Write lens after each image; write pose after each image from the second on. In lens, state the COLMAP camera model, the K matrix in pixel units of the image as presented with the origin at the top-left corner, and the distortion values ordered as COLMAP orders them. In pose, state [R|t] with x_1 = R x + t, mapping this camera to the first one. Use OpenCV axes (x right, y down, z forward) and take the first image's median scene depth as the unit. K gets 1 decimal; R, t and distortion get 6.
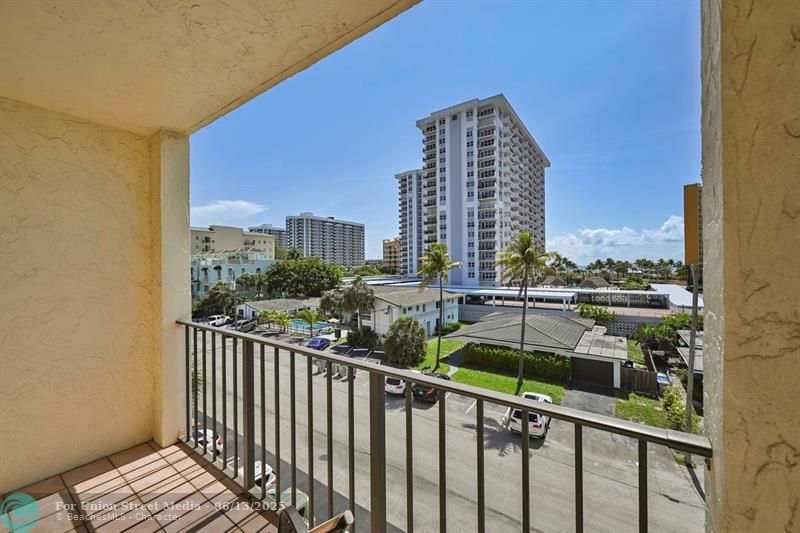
lens RADIAL K [[314.4, 0, 397.9], [0, 314.4, 265.4], [0, 0, 1]] dist [-0.000893, 0.000353]
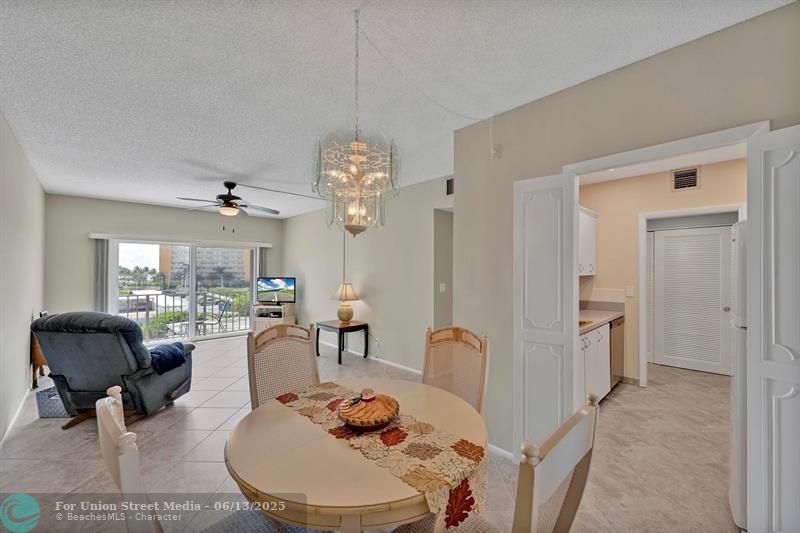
lens RADIAL K [[319.9, 0, 390.1], [0, 319.9, 267.8], [0, 0, 1]] dist [-0.000345, 0.000235]
pose [[0.198237, 0.016932, 0.980008, -0.256557], [-0.002658, 0.999856, -0.016738, -0.001909], [-0.980150, 0.000713, 0.198254, -0.170062]]
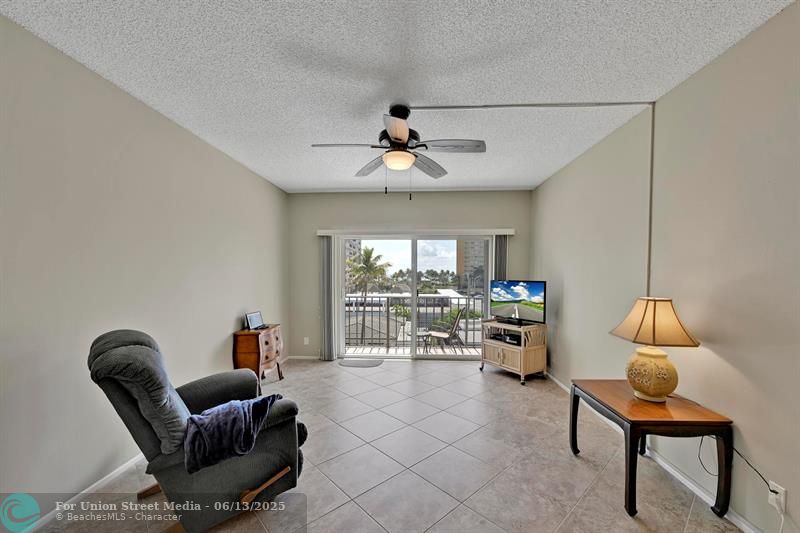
lens RADIAL K [[319.9, 0, 410.8], [0, 319.9, 284.0], [0, 0, 1]] dist [-0.000345, 0.000235]
pose [[0.824390, -0.008400, 0.565959, -0.157000], [-0.010186, 0.999508, 0.029672, -0.000834], [-0.565930, -0.030226, 0.823899, -0.133009]]
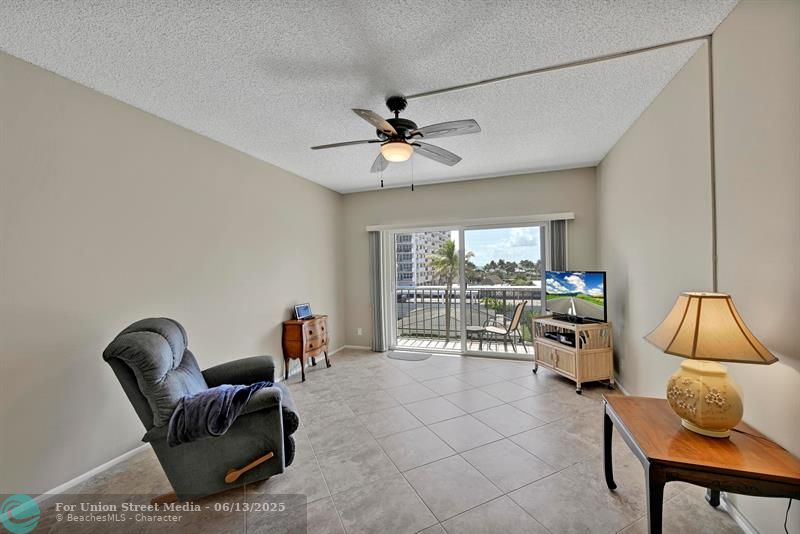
lens RADIAL K [[319.9, 0, 407.9], [0, 319.9, 266.1], [0, 0, 1]] dist [-0.000345, 0.000235]
pose [[0.952384, -0.009266, 0.304759, -0.131457], [0.010104, 0.999948, -0.001172, -0.001138], [-0.304733, 0.004196, 0.952429, -0.141593]]
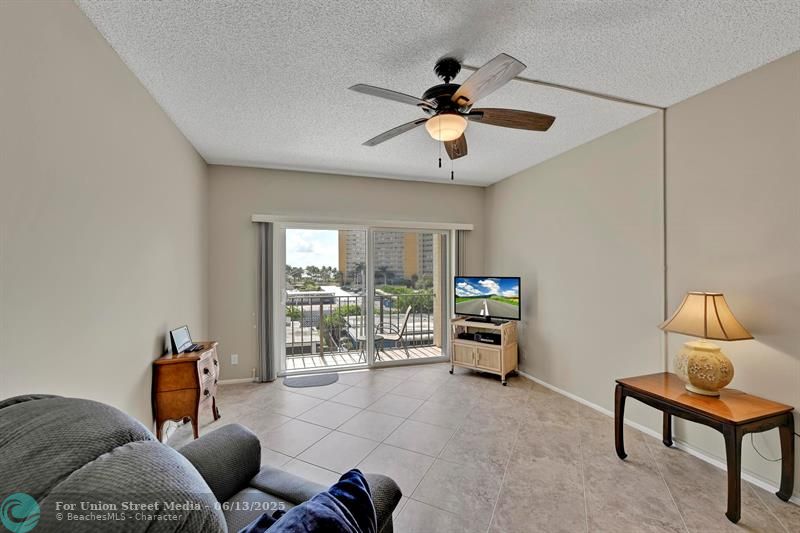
lens RADIAL K [[319.9, 0, 402.8], [0, 319.9, 264.6], [0, 0, 1]] dist [-0.000345, 0.000235]
pose [[0.586996, 0.020817, 0.809322, -0.173204], [-0.005484, 0.999749, -0.021738, -0.000236], [-0.809571, 0.008322, 0.586963, -0.087105]]
